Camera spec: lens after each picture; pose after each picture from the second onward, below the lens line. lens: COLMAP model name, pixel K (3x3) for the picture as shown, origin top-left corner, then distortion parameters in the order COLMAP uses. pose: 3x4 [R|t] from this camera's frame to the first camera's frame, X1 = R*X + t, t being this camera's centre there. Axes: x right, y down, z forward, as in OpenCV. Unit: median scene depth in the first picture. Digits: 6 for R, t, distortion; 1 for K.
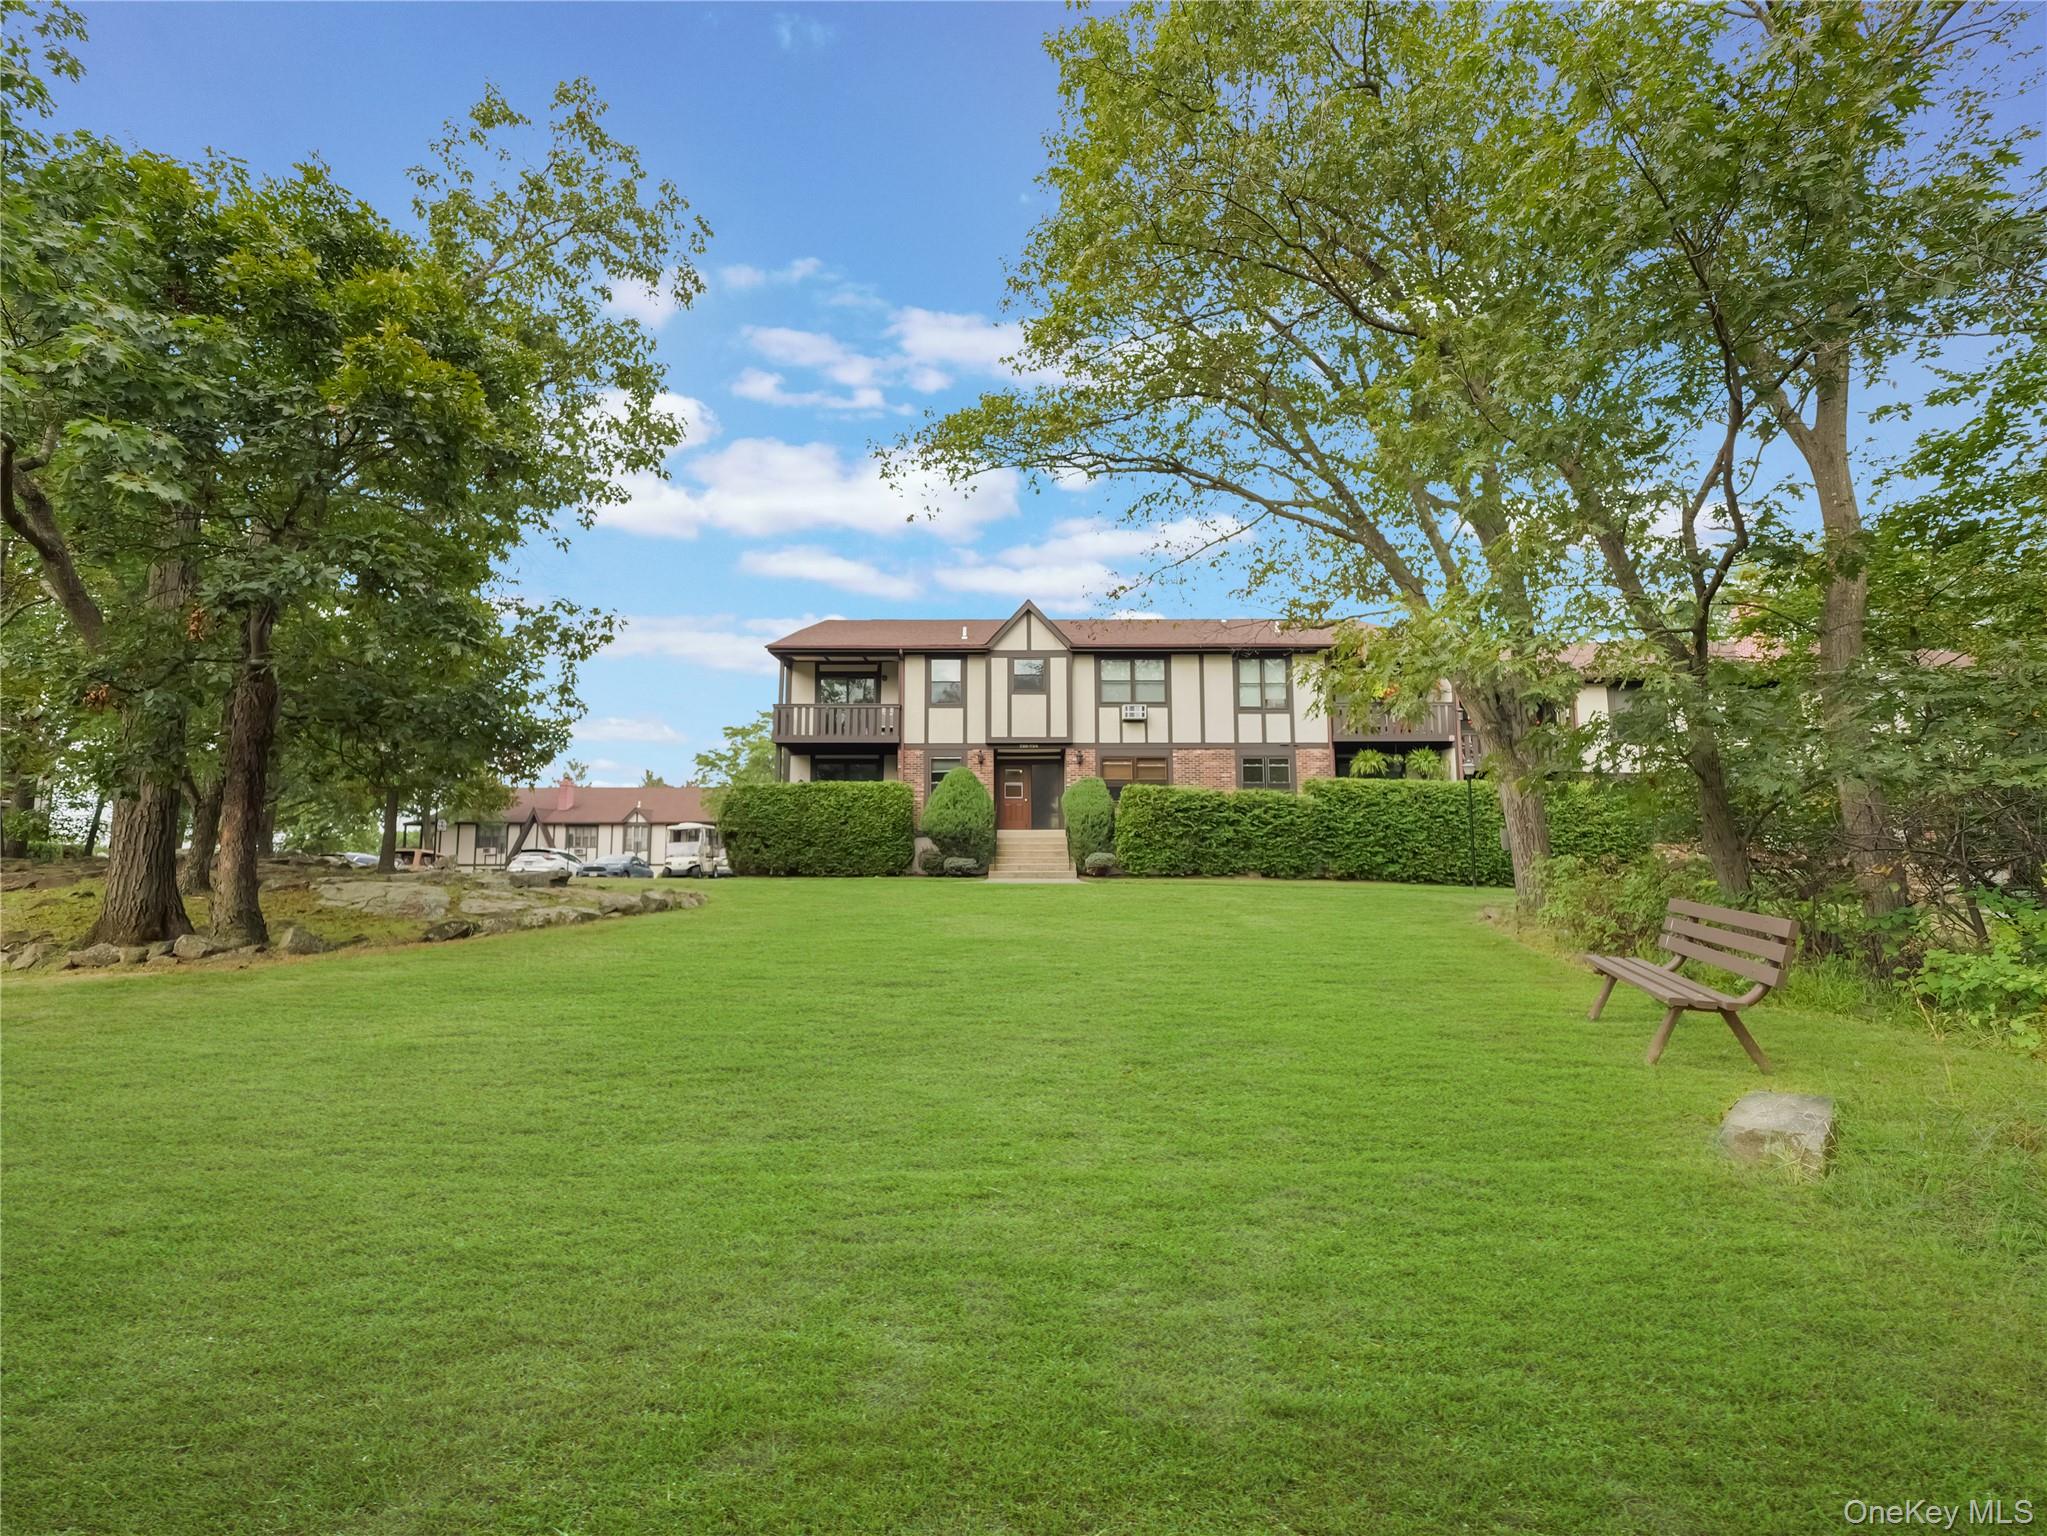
lens RADIAL K [[875.7, 0, 1016.8], [0, 875.7, 765.4], [0, 0, 1]] dist [-0.015416, -0.000228]
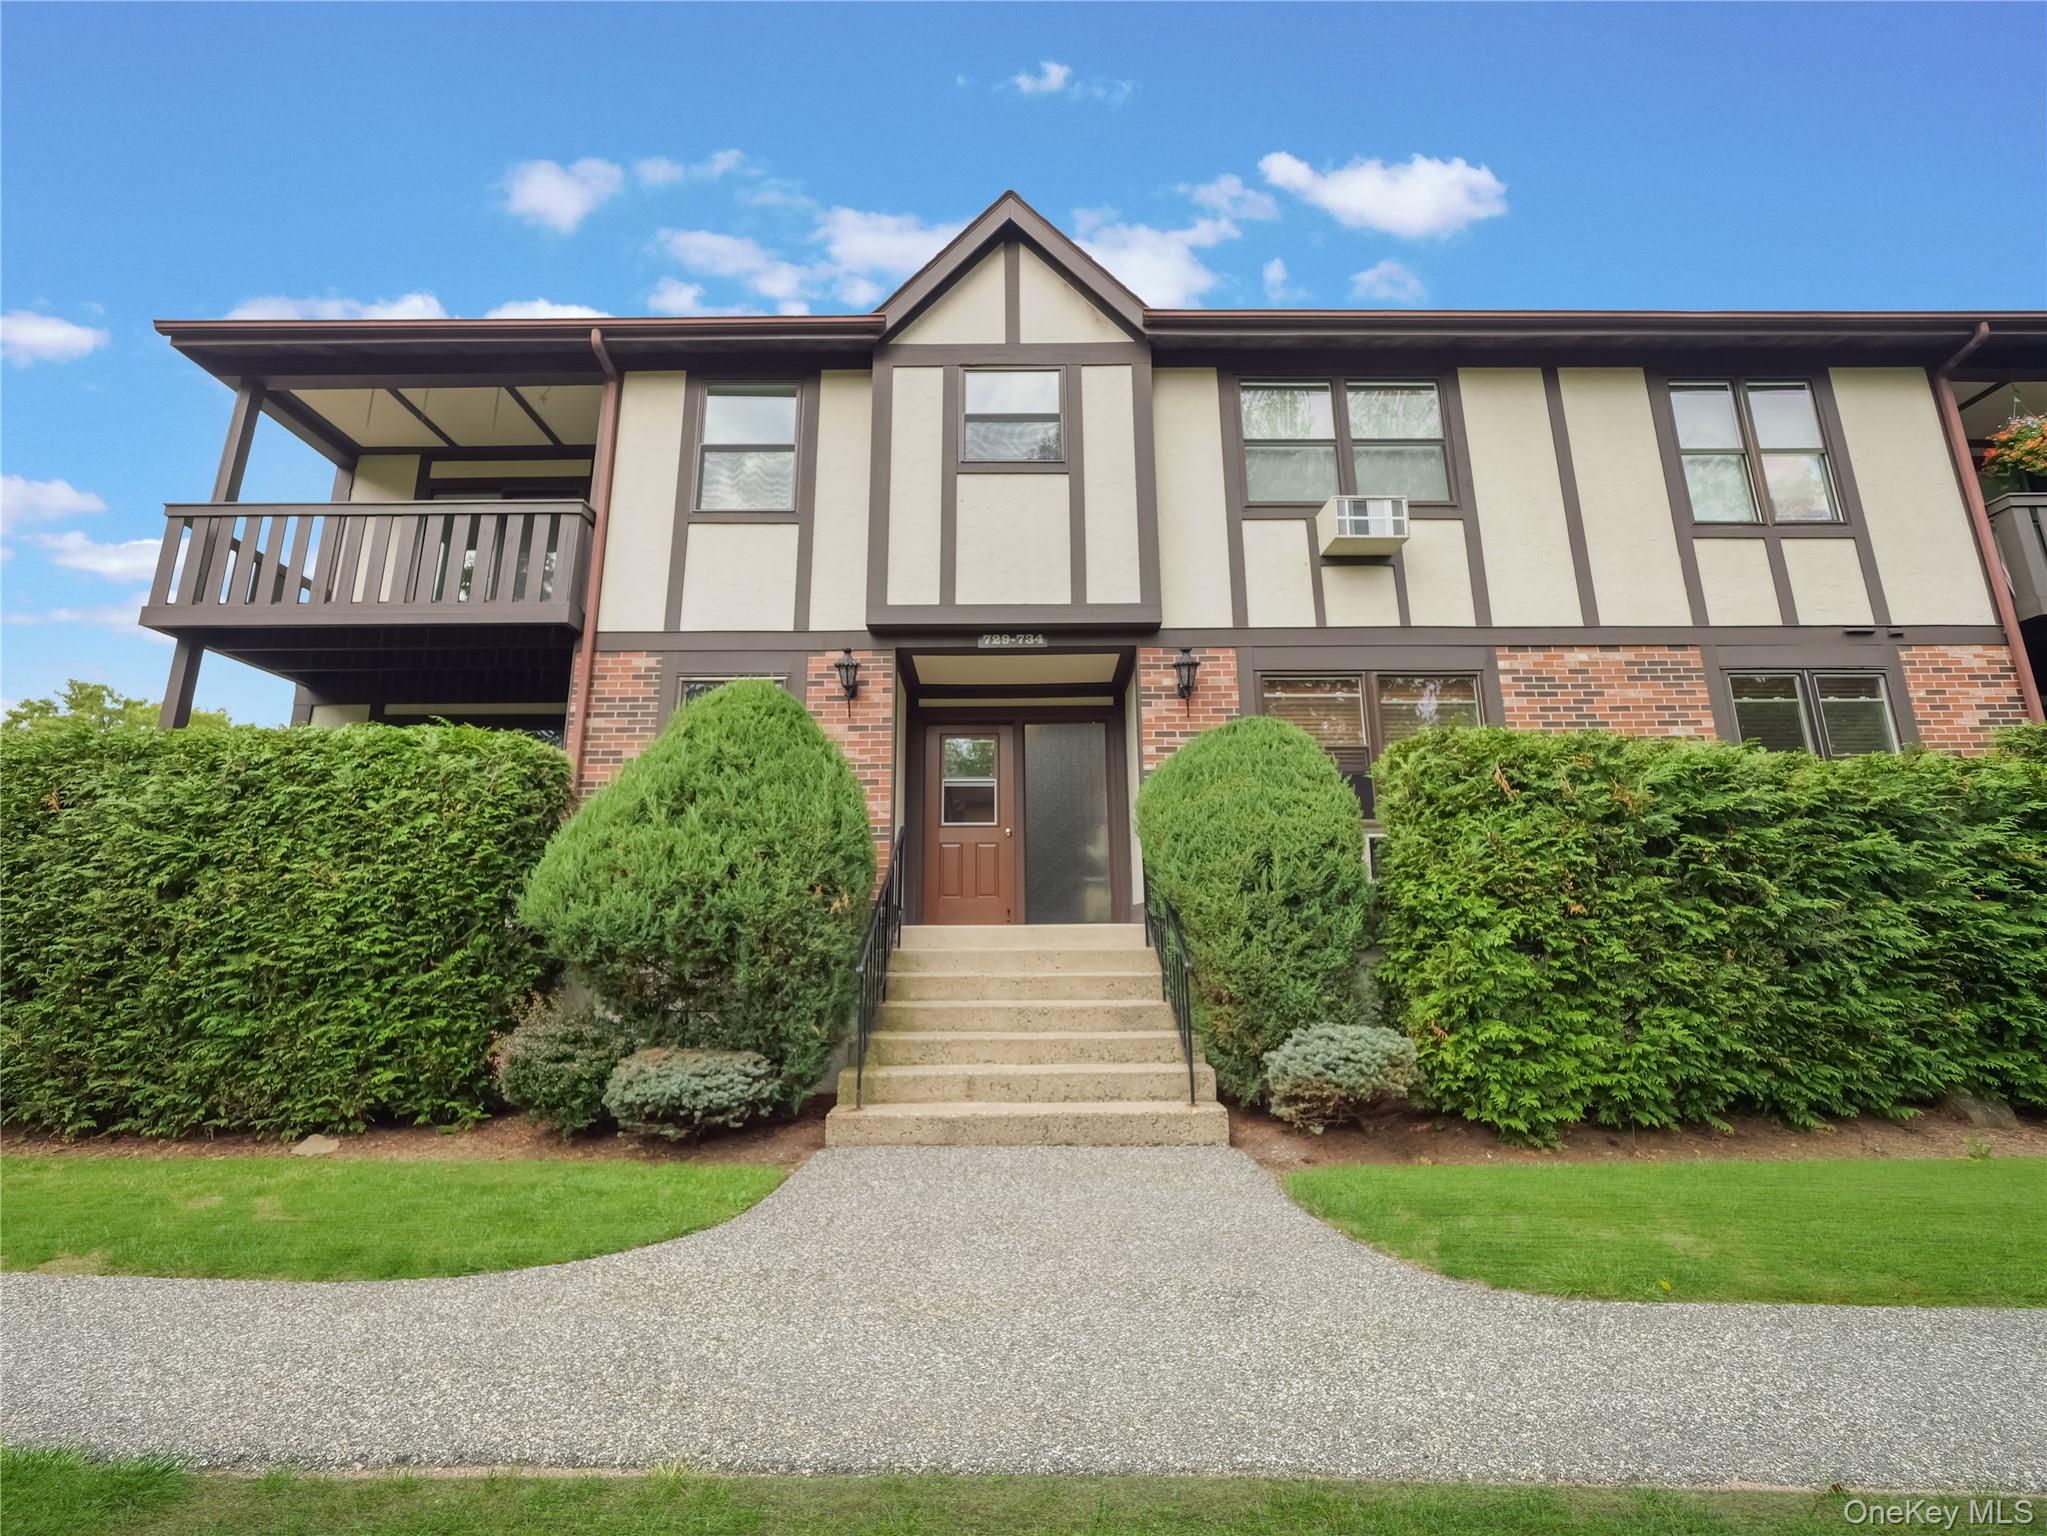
lens RADIAL K [[875.7, 0, 1024.4], [0, 875.7, 756.0], [0, 0, 1]] dist [-0.015416, -0.000228]
pose [[0.999987, -0.005121, 0.000249, 0.017371], [0.005110, 0.991492, -0.130068, 0.056011], [0.000419, 0.130068, 0.991505, 0.709090]]
